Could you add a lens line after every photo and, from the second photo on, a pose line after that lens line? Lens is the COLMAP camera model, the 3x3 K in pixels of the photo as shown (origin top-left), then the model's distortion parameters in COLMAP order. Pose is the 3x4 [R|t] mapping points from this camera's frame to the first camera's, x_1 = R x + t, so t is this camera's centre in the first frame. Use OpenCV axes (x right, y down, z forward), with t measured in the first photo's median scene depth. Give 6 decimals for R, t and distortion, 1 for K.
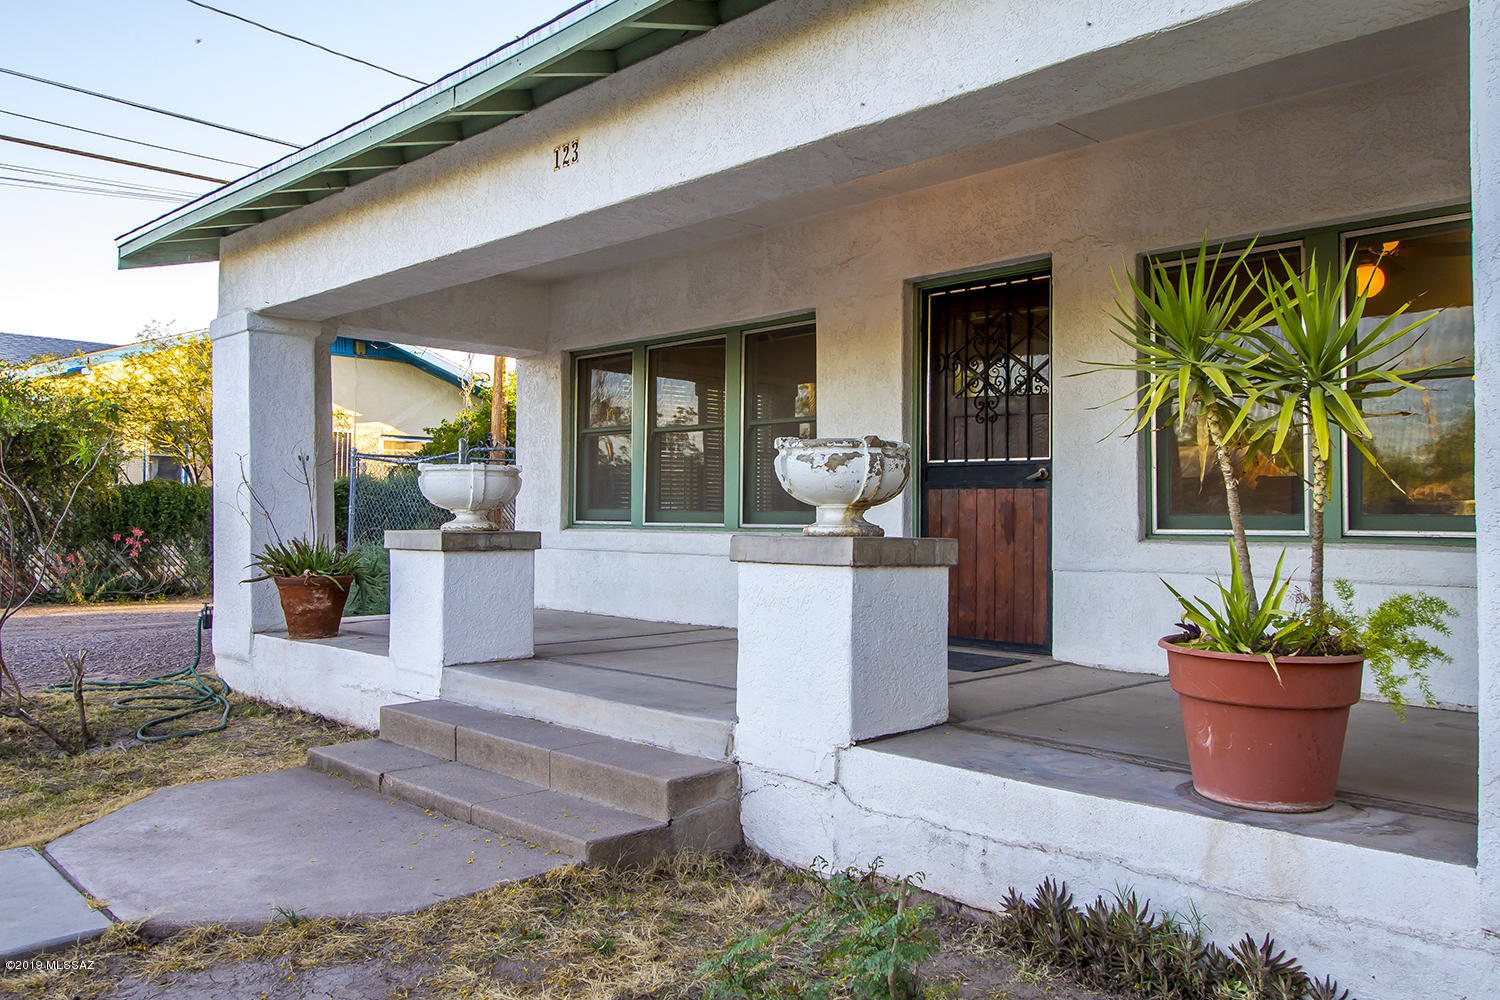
lens RADIAL K [[1125.0, 0, 760.3], [0, 1125.0, 479.0], [0, 0, 1]] dist [0.007795, 0.002740]
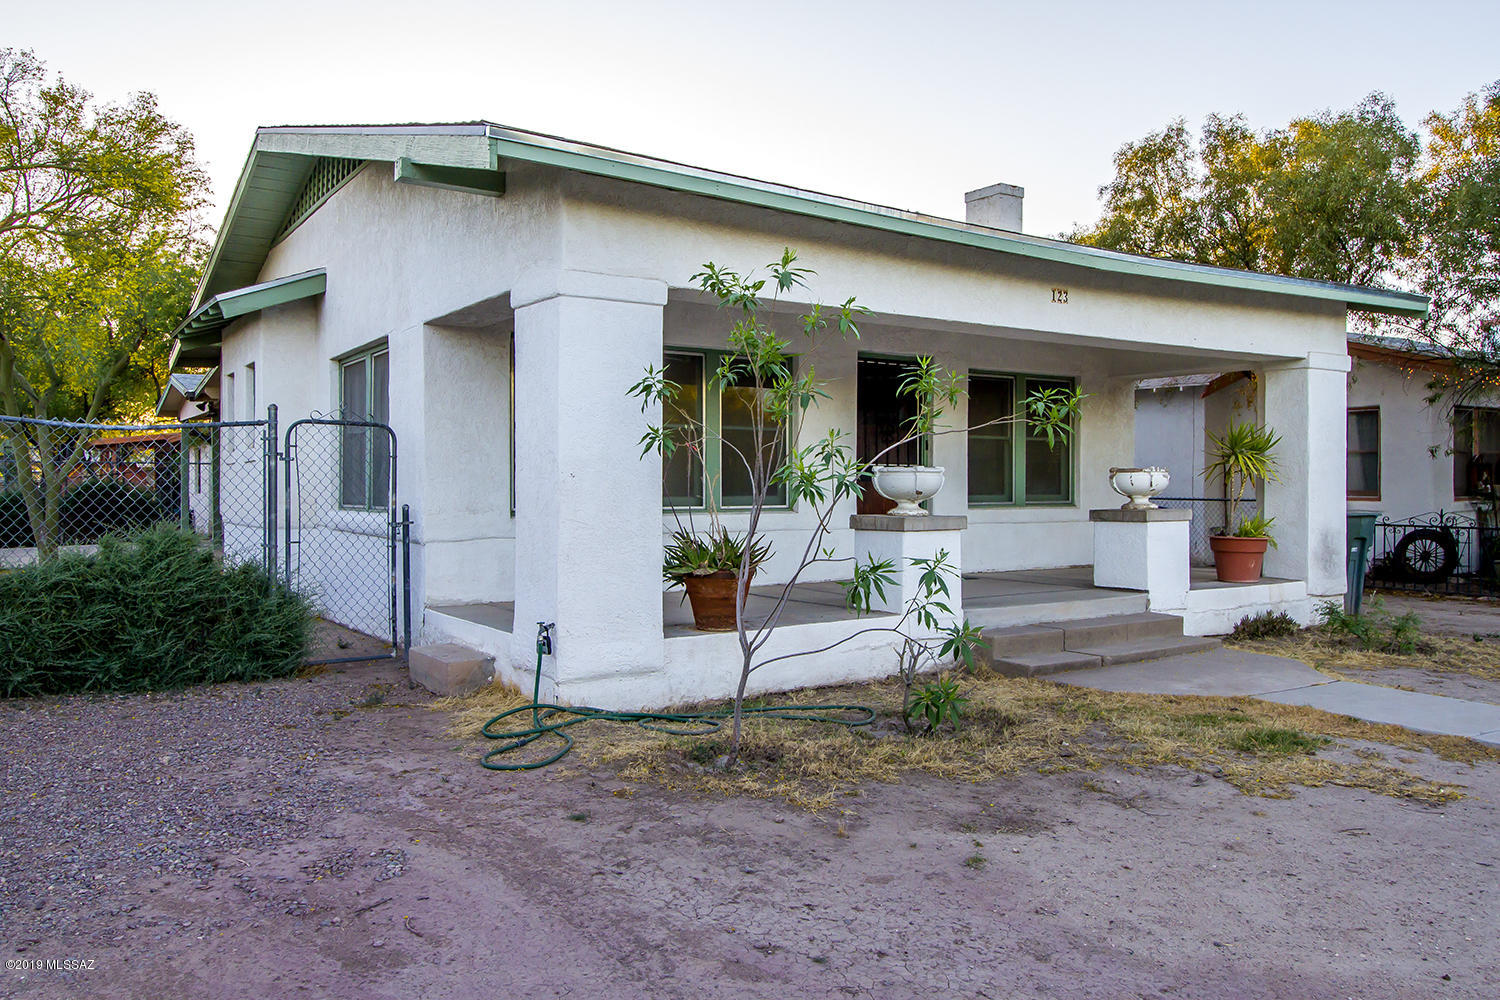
lens RADIAL K [[1109.7, 0, 762.4], [0, 1109.7, 492.3], [0, 0, 1]] dist [0.006726, 0.003754]
pose [[0.198193, -0.013866, 0.980065, -1.606831], [-0.032367, 0.999262, 0.020683, -0.004489], [-0.979629, -0.035821, 0.197598, 0.906906]]
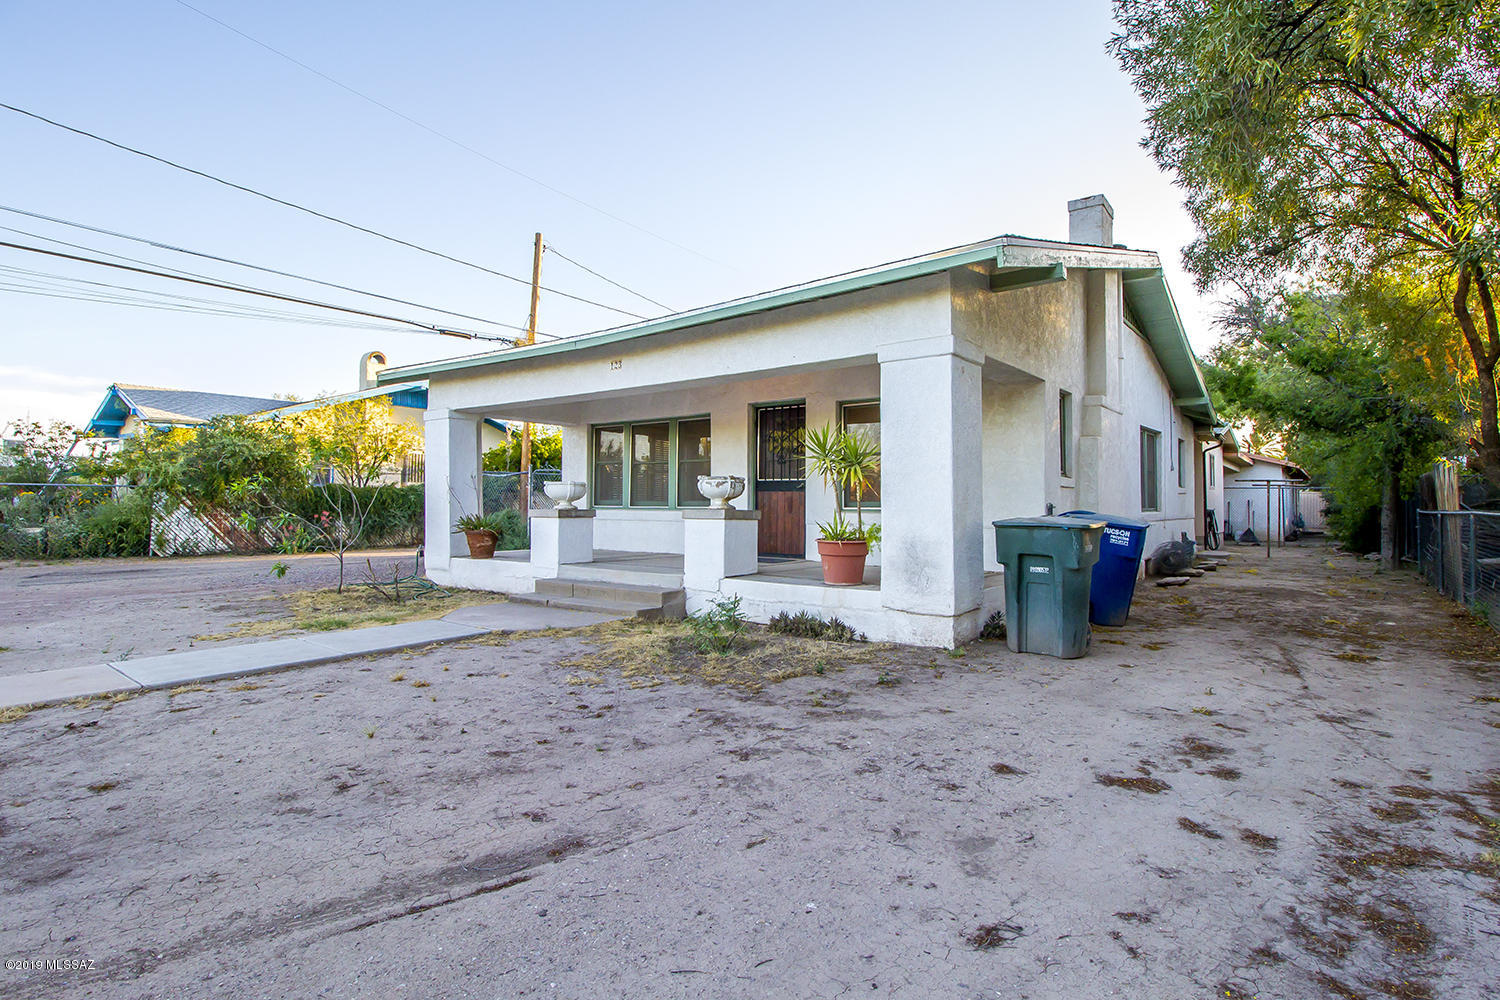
lens RADIAL K [[730.4, 0, 783.6], [0, 730.4, 481.9], [0, 0, 1]] dist [0.002803, -0.009605]
pose [[0.988234, 0.001842, 0.152937, -0.038502], [-0.002384, 0.999992, 0.003361, -0.018631], [-0.152930, -0.003686, 0.988230, -0.606525]]
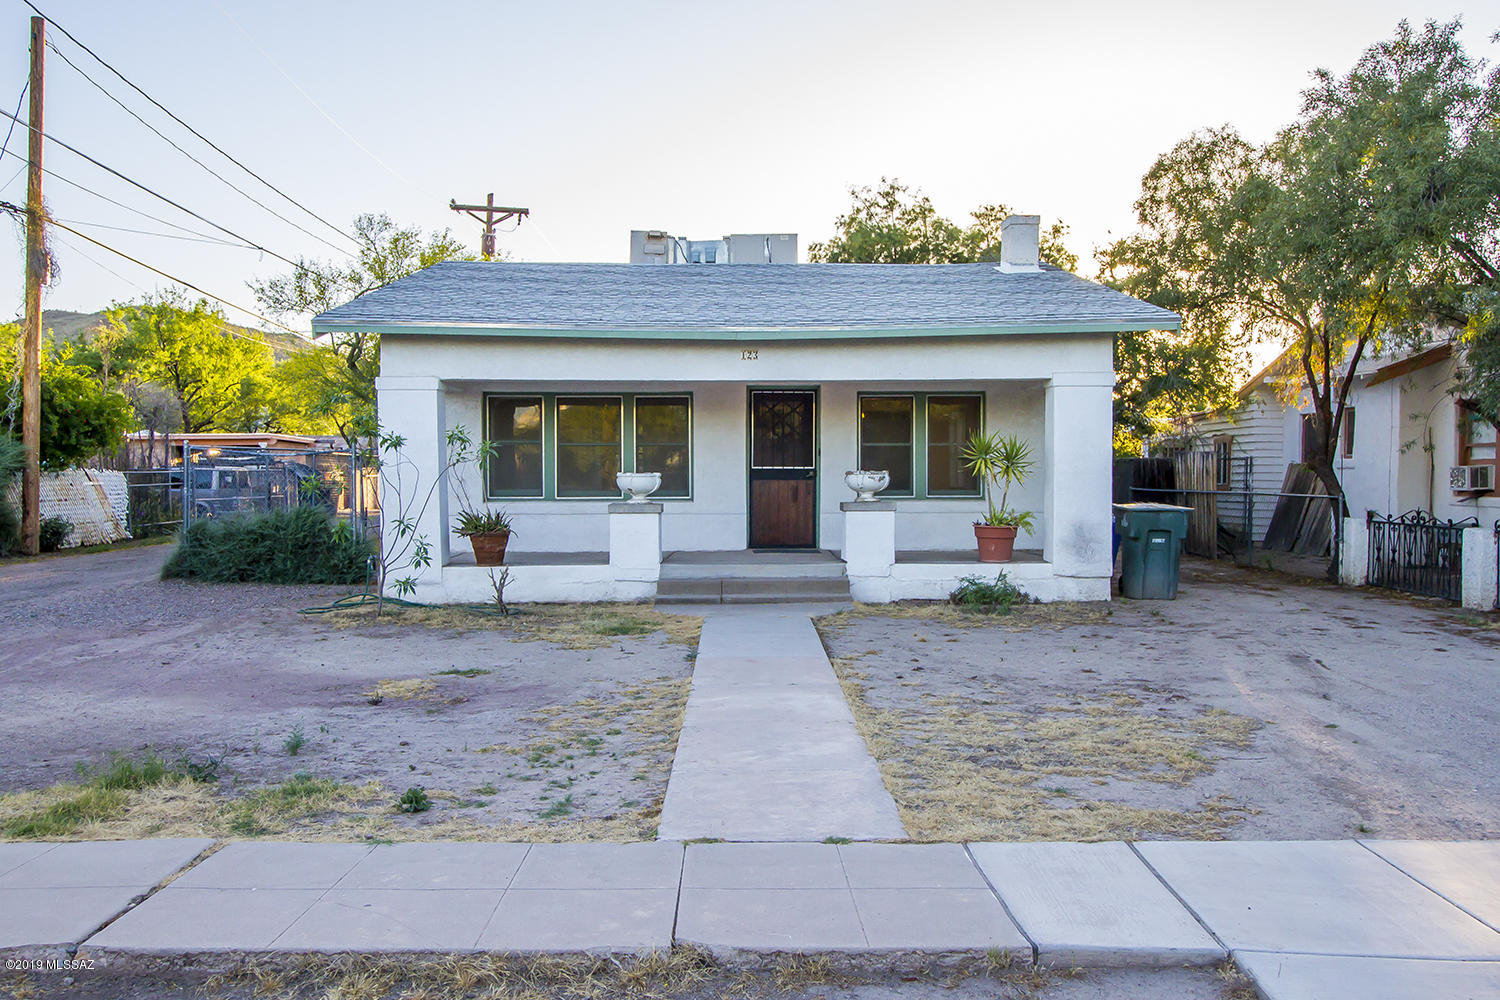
lens RADIAL K [[1272.6, 0, 763.2], [0, 1272.6, 497.7], [0, 0, 1]] dist [0.022253, -0.006175]
pose [[0.696755, -0.024693, 0.716884, -1.833152], [-0.016910, 0.998564, 0.050831, -0.093630], [-0.717110, -0.047539, 0.695337, -0.858153]]
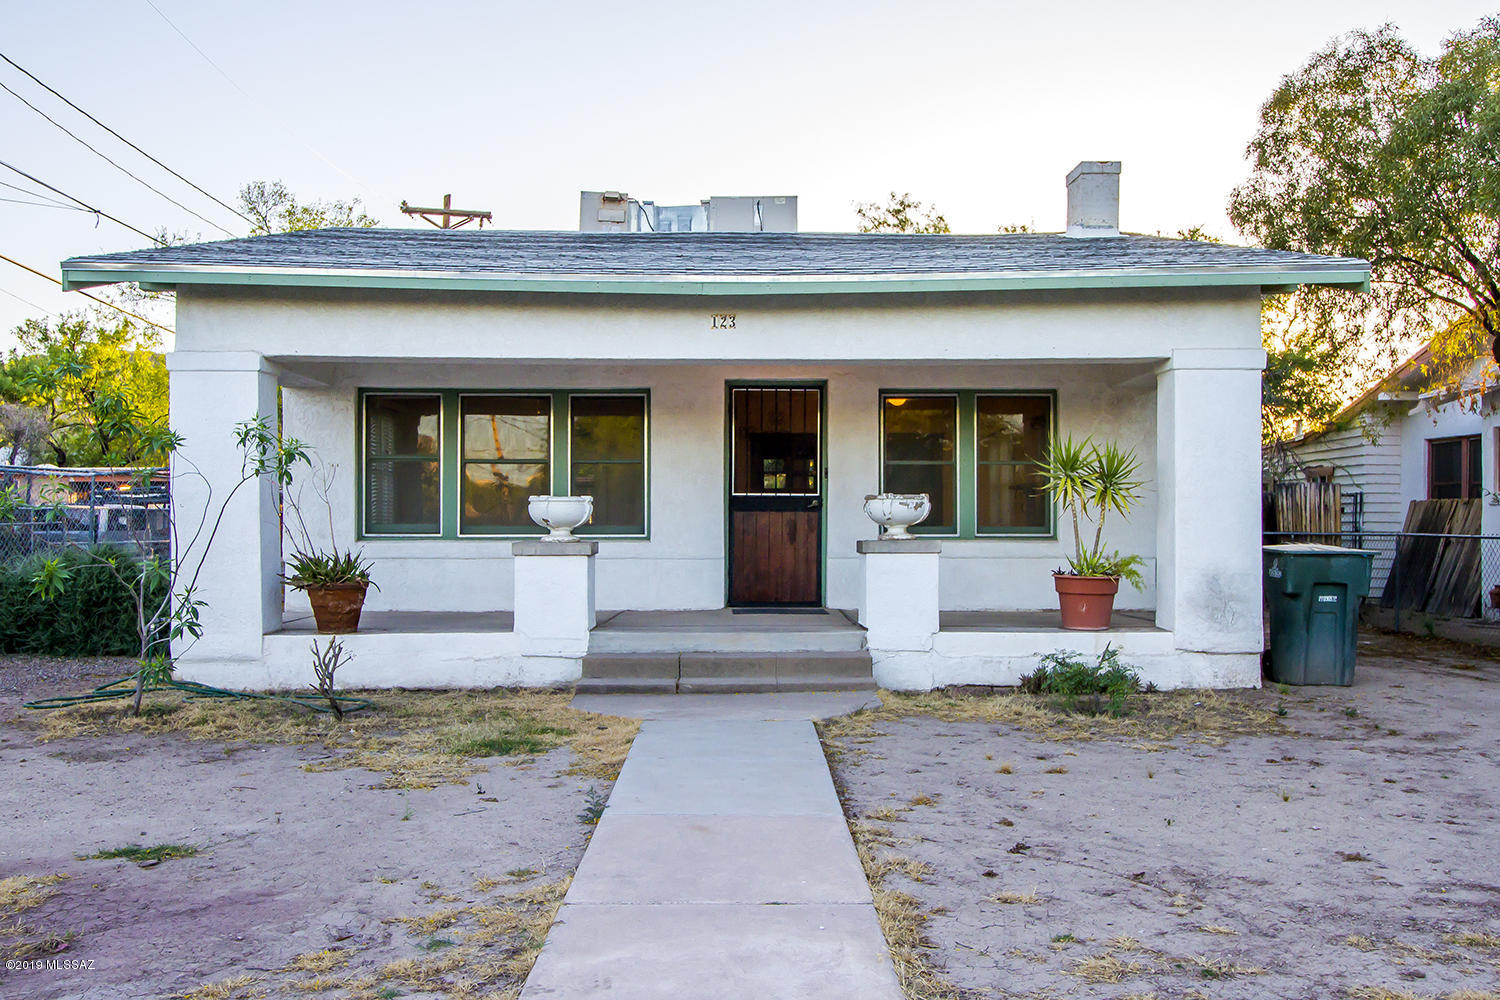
lens RADIAL K [[1272.6, 0, 765.7], [0, 1272.6, 508.6], [0, 0, 1]] dist [0.022253, -0.006175]
pose [[0.696935, 0.000572, 0.717134, -1.252398], [-0.020209, 0.999618, 0.018843, -0.033548], [-0.716850, -0.027625, 0.696680, -0.335464]]
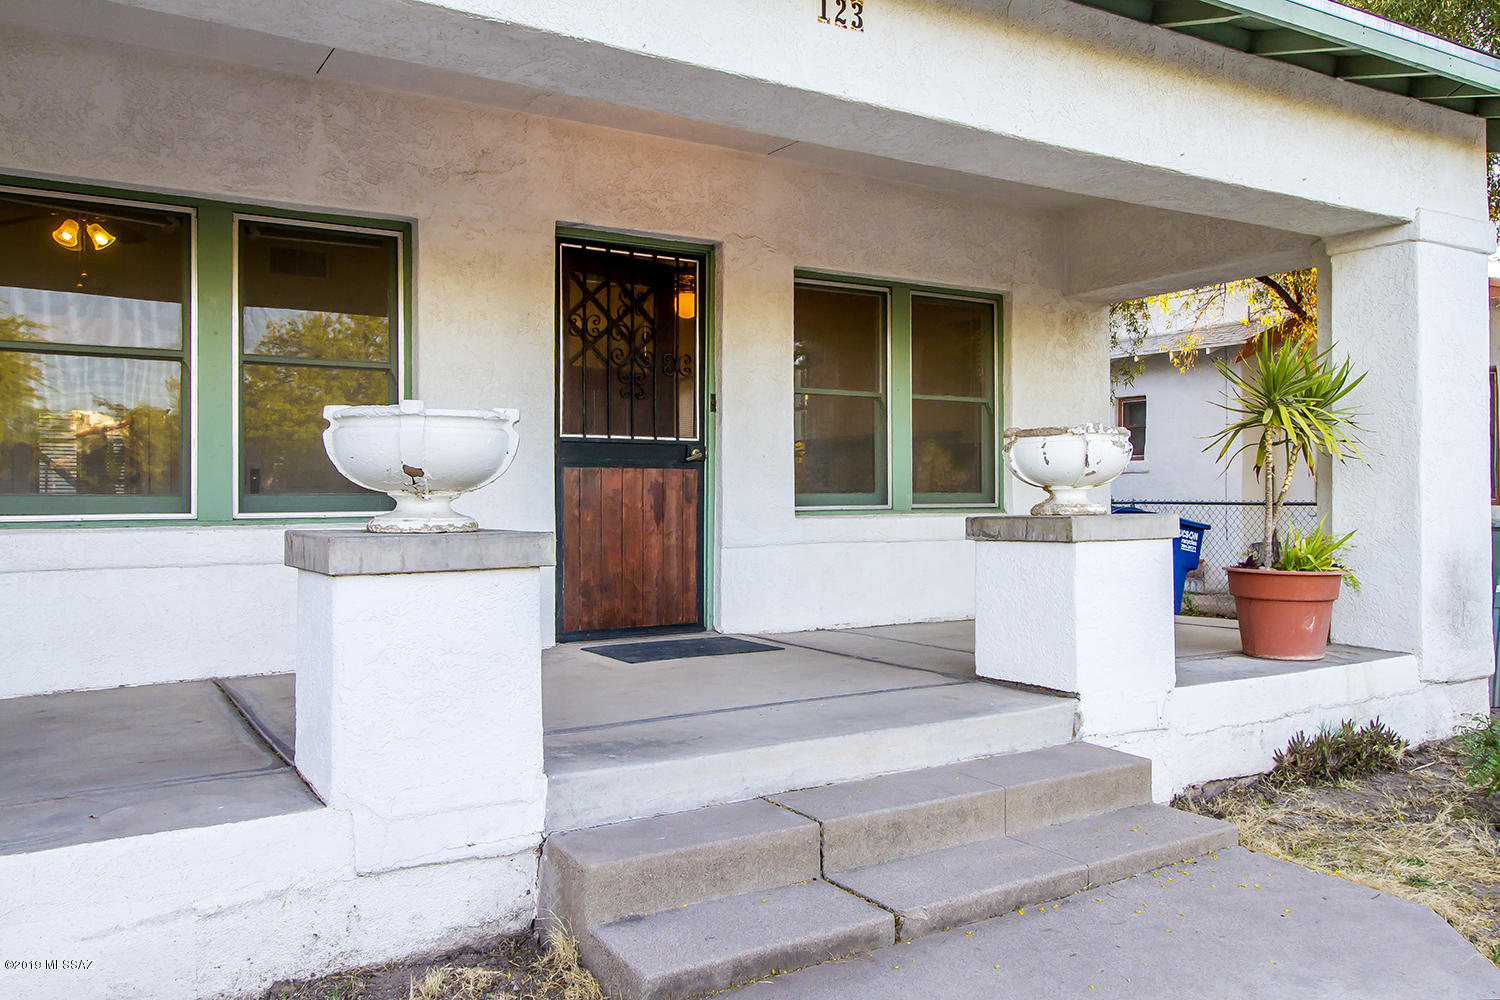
lens RADIAL K [[1125.0, 0, 761.3], [0, 1125.0, 486.8], [0, 0, 1]] dist [0.007795, 0.002740]
pose [[0.235466, 0.000147, 0.971883, -0.741667], [-0.027281, 0.999607, 0.006458, 0.016477], [-0.971500, -0.028035, 0.235377, 0.715518]]
